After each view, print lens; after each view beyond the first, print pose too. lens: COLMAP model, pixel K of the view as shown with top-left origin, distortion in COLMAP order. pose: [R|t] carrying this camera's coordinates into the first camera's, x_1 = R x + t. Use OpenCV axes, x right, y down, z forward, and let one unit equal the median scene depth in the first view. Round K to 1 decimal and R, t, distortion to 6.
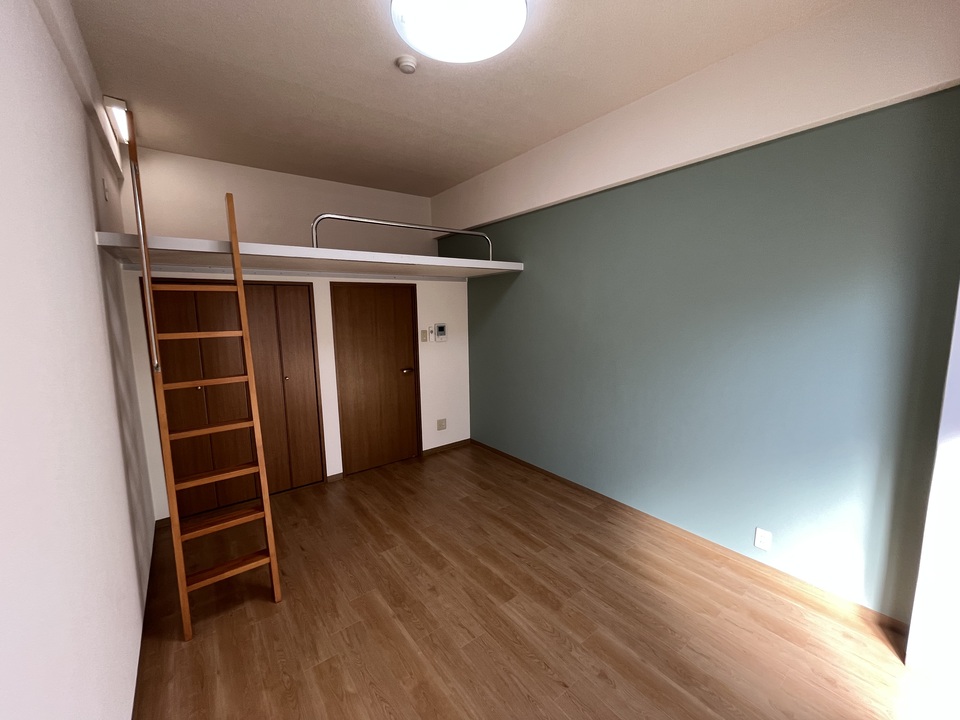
lens RADIAL K [[387.0, 0, 478.9], [0, 387.0, 360.2], [0, 0, 1]] dist [-0.003382, 0.000026]
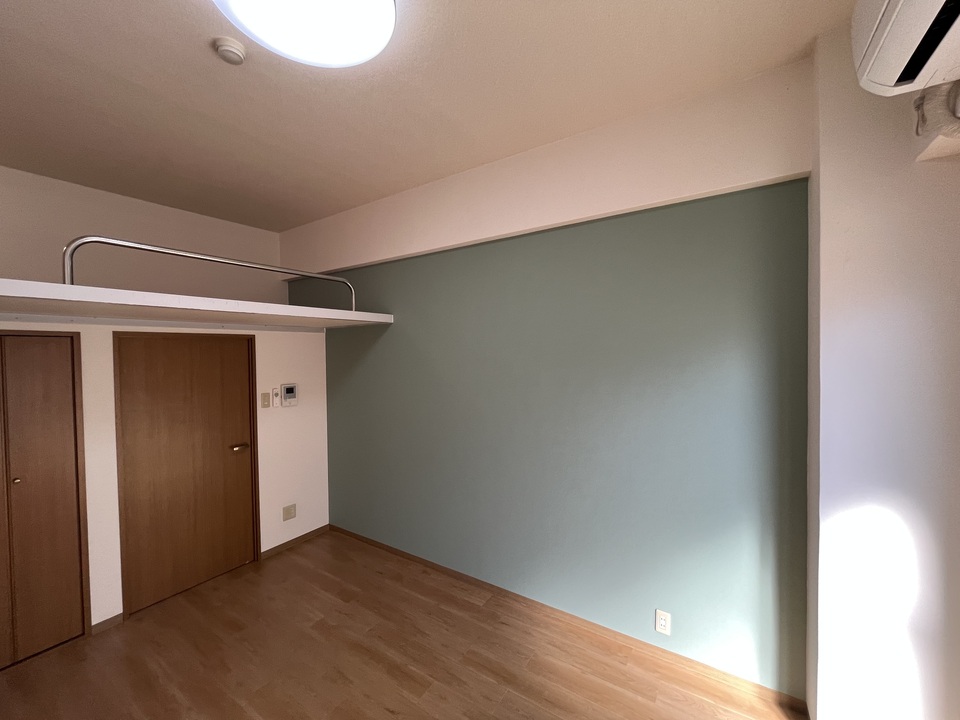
lens RADIAL K [[387.0, 0, 478.9], [0, 387.0, 360.2], [0, 0, 1]] dist [-0.003382, 0.000026]
pose [[0.944439, -0.001631, 0.328683, 0.014715], [0.039317, 0.993368, -0.108044, -0.065152], [-0.326328, 0.114964, 0.938240, 0.176916]]
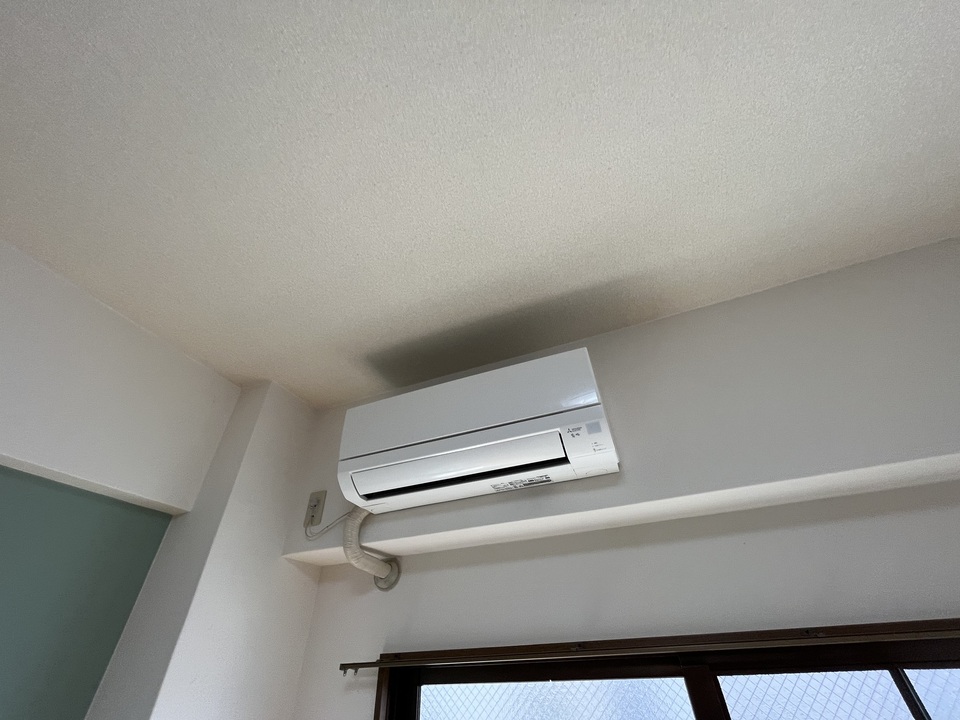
lens RADIAL K [[387.0, 0, 478.9], [0, 387.0, 360.2], [0, 0, 1]] dist [-0.003382, 0.000026]
pose [[-0.511071, 0.565596, 0.647231, 0.141555], [0.157681, 0.801912, -0.576258, -0.241125], [-0.844952, -0.192453, -0.499018, 0.528614]]
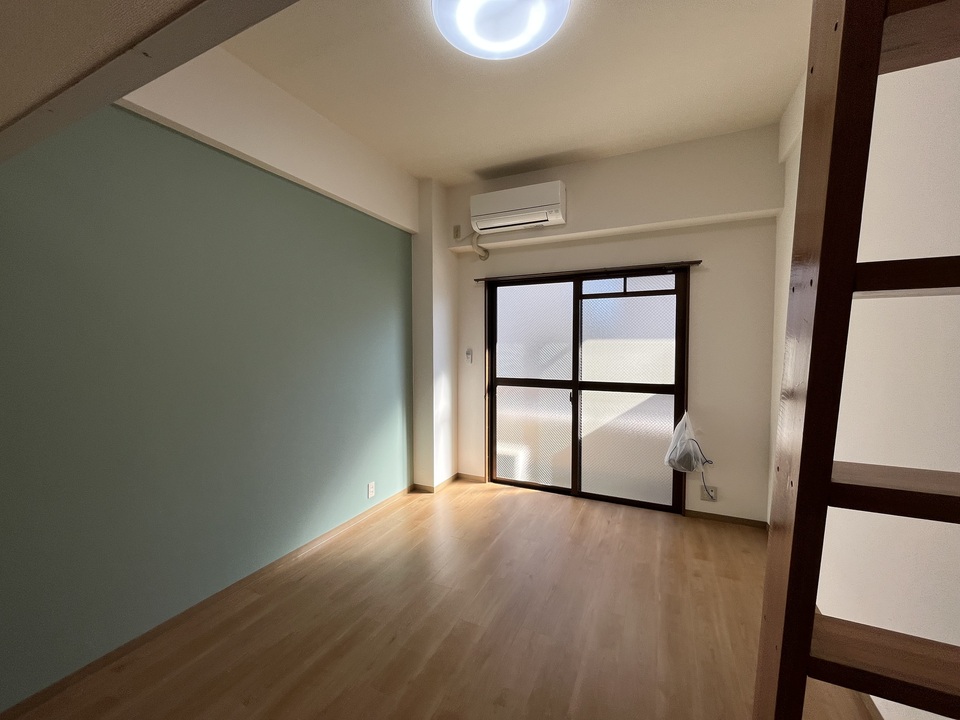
lens RADIAL K [[385.5, 0, 478.7], [0, 385.5, 360.4], [0, 0, 1]] dist [0.000434, 0.000013]
pose [[-0.458508, -0.014043, 0.888579, -0.588039], [0.124012, 0.989081, 0.079622, -0.054727], [-0.879995, 0.146702, -0.451760, 1.052501]]
